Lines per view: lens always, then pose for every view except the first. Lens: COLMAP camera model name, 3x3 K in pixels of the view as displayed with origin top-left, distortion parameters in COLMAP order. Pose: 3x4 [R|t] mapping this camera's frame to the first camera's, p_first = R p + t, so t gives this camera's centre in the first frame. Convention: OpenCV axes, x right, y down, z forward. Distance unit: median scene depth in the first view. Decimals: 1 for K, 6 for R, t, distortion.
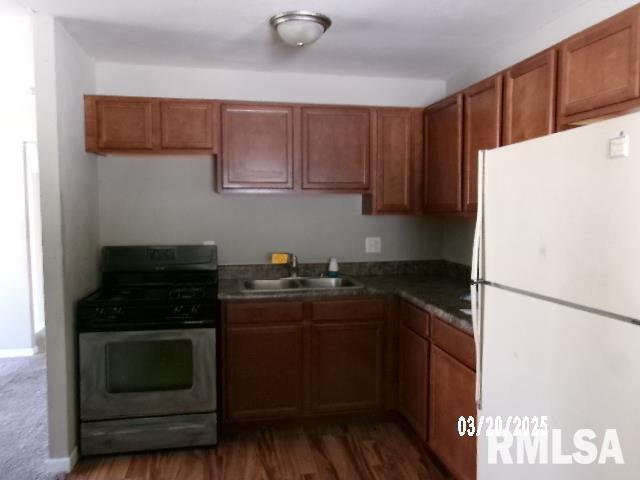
lens RADIAL K [[508.6, 0, 320.0], [0, 508.6, 240.0], [0, 0, 1]] dist [0.063825, 0.002170]
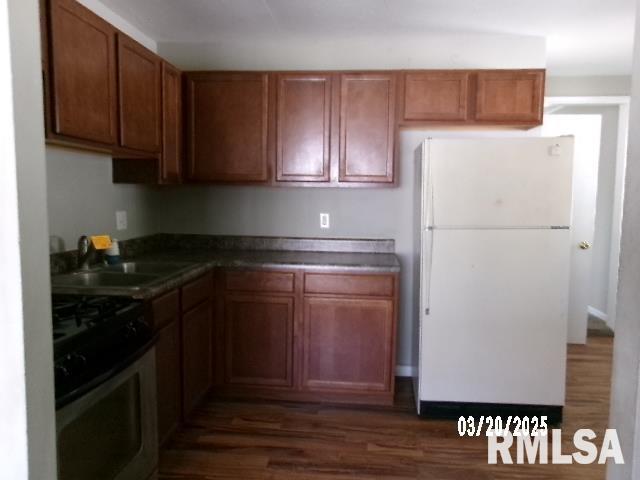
lens RADIAL K [[508.6, 0, 320.0], [0, 508.6, 240.0], [0, 0, 1]] dist [0.063825, 0.002170]
pose [[0.272738, -0.073100, 0.959307, -0.794696], [0.052086, 0.996769, 0.061147, 0.009355], [-0.960677, 0.033289, 0.275664, 0.608796]]
